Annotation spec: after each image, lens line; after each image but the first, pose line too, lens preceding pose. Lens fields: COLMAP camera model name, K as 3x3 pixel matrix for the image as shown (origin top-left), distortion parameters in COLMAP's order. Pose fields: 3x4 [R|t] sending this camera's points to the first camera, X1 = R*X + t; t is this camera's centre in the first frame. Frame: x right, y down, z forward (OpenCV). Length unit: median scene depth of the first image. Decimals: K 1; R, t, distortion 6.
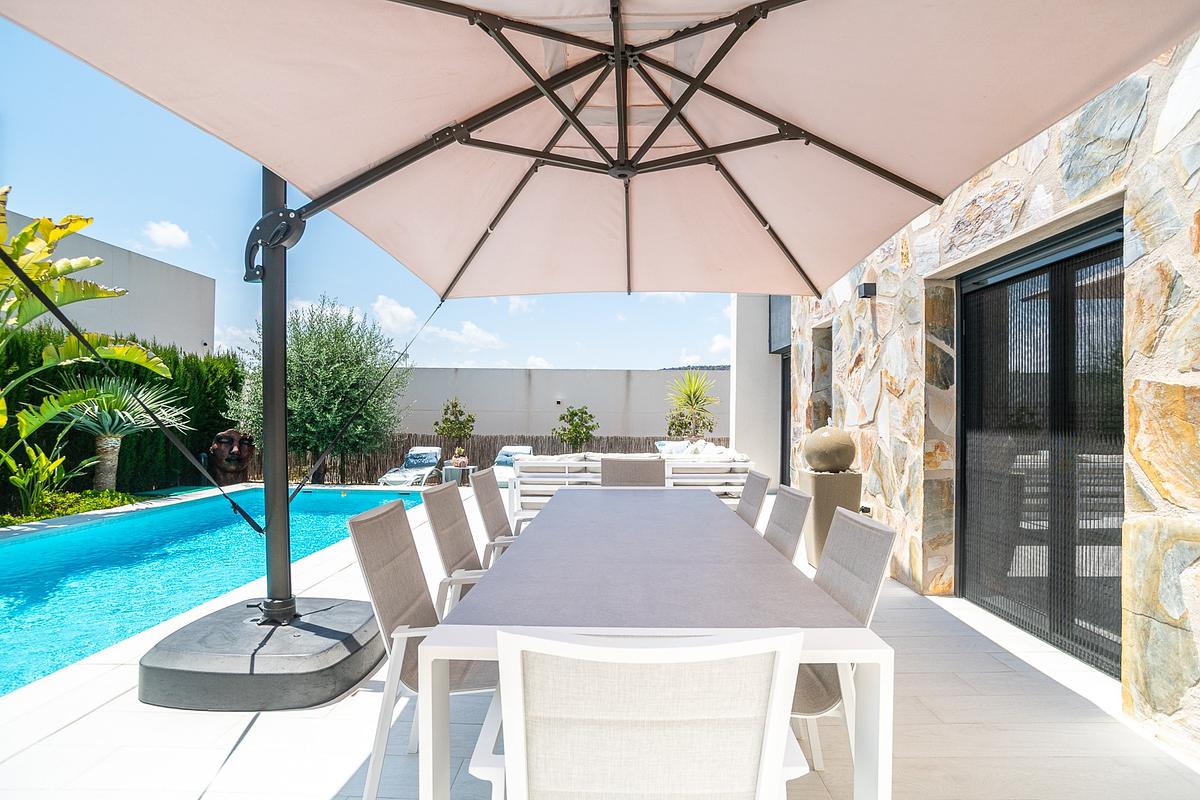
lens RADIAL K [[614.8, 0, 626.2], [0, 614.8, 400.8], [0, 0, 1]] dist [-0.053285, 0.029665]
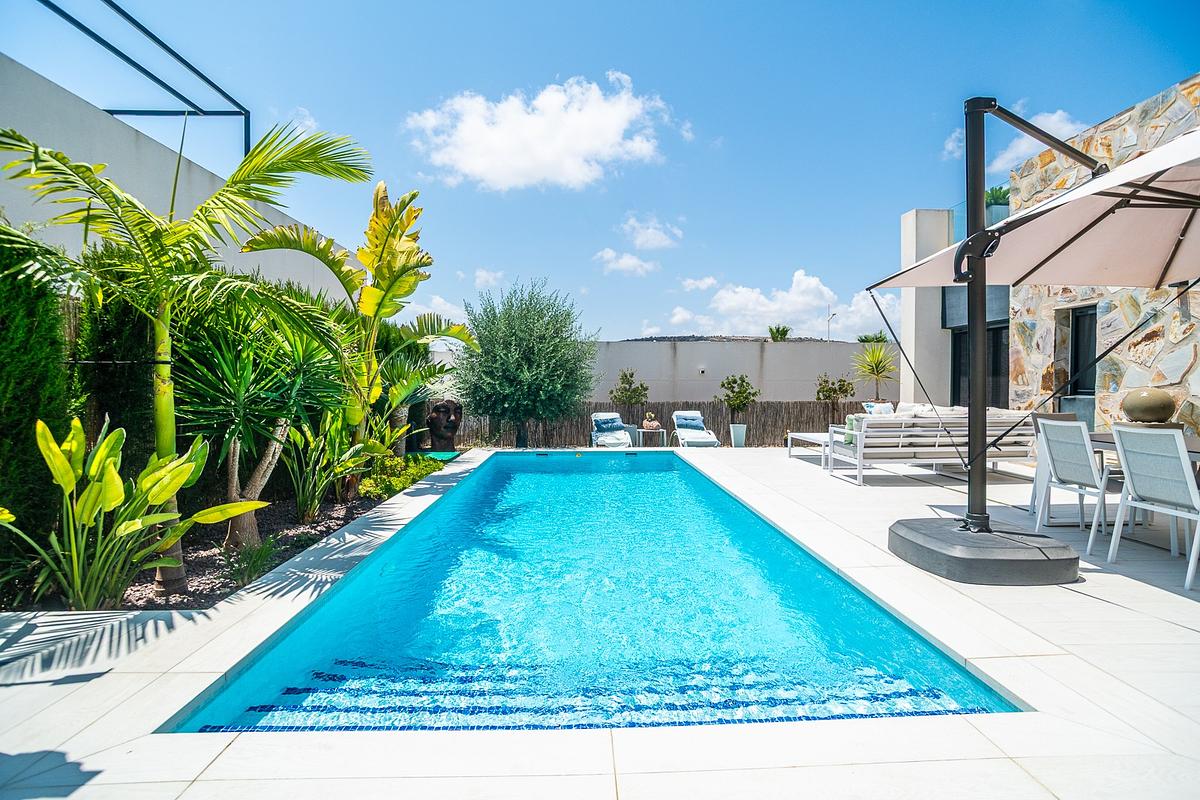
lens RADIAL K [[591.2, 0, 619.8], [0, 591.2, 397.4], [0, 0, 1]] dist [-0.073232, 0.048415]
pose [[0.998630, -0.011623, 0.051029, -0.414757], [0.009328, 0.998944, 0.044984, -0.001228], [-0.051498, -0.044447, 0.997684, -0.081376]]
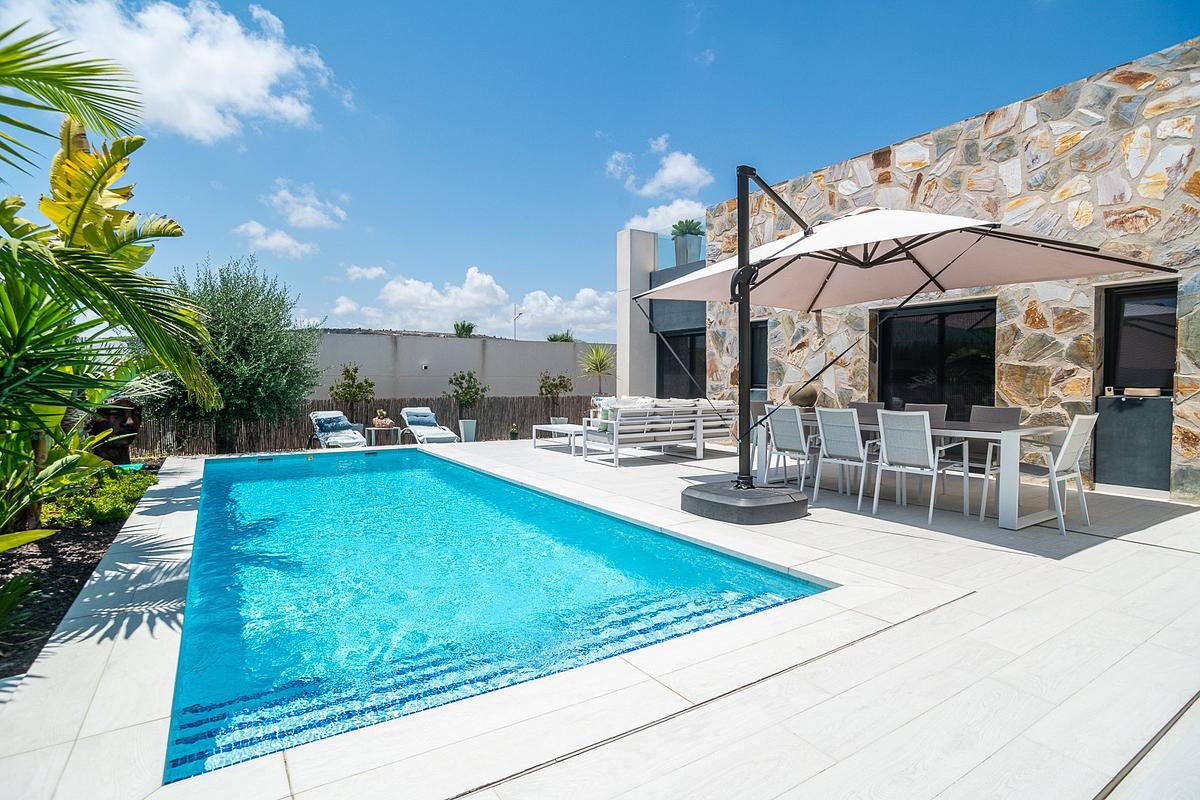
lens RADIAL K [[606.0, 0, 605.4], [0, 606.0, 396.9], [0, 0, 1]] dist [-0.062150, 0.052340]
pose [[0.840253, -0.022716, 0.541718, -0.554853], [-0.004919, 0.998761, 0.049512, -0.000371], [-0.542172, -0.044268, 0.839101, -0.095662]]
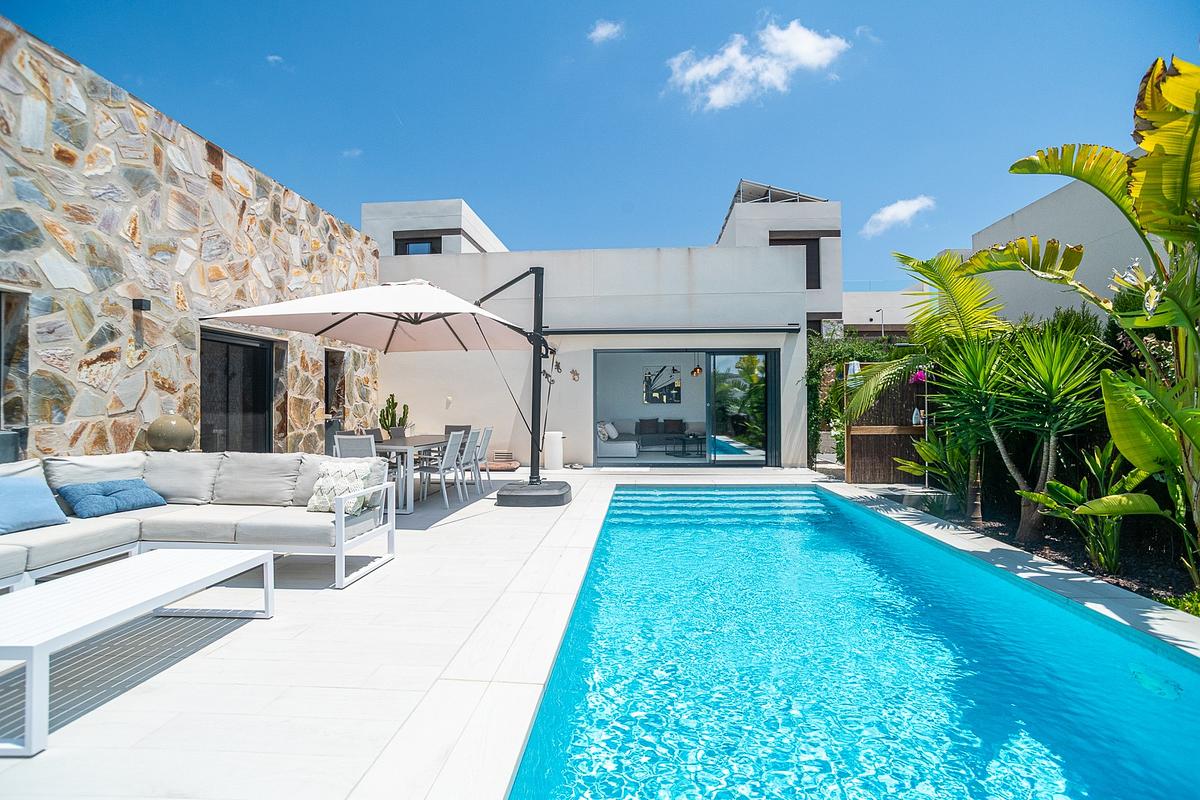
lens RADIAL K [[591.2, 0, 619.8], [0, 591.2, 397.4], [0, 0, 1]] dist [-0.073232, 0.048415]
pose [[-0.997985, -0.005904, 0.063171, -0.317791], [-0.008106, 0.999366, -0.034656, 0.019207], [-0.062927, -0.035099, -0.997401, 1.023225]]
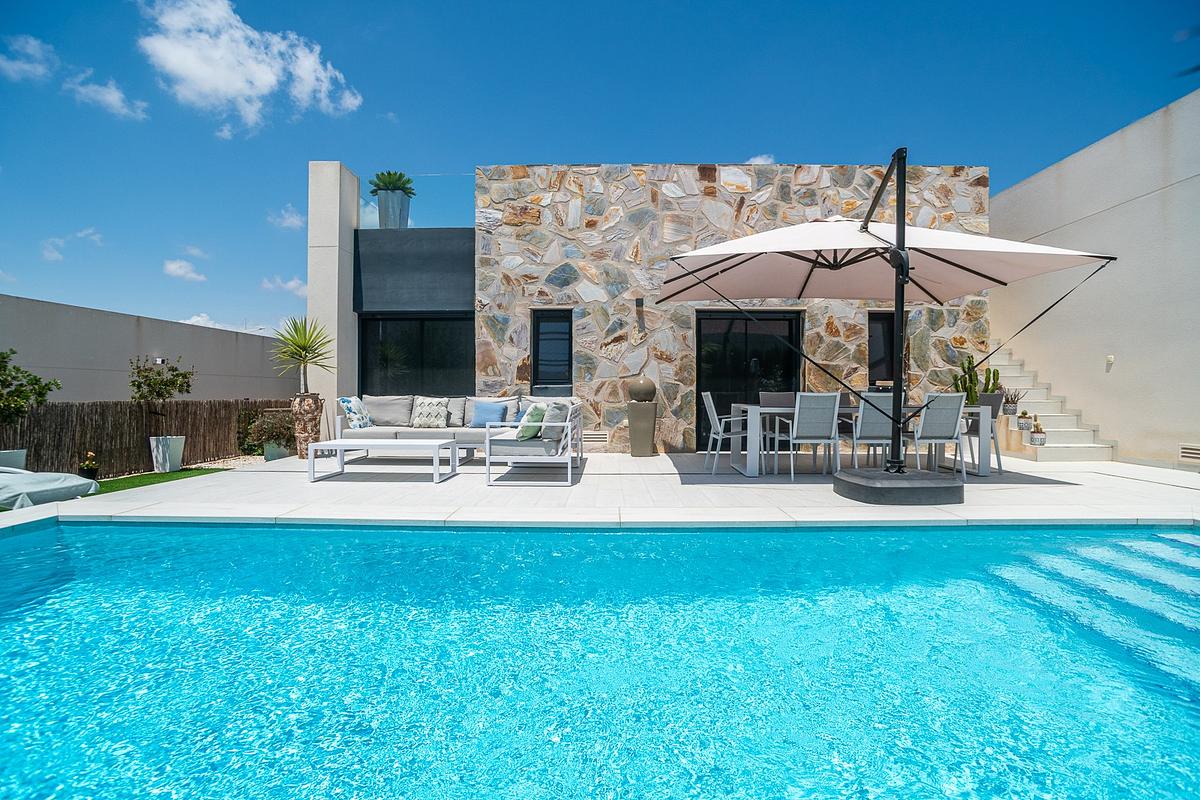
lens RADIAL K [[591.2, 0, 619.8], [0, 591.2, 397.4], [0, 0, 1]] dist [-0.073232, 0.048415]
pose [[0.023184, -0.019051, 0.999550, -0.672608], [-0.021727, 0.999573, 0.019555, 0.034068], [-0.999495, -0.022170, 0.022760, 0.493039]]
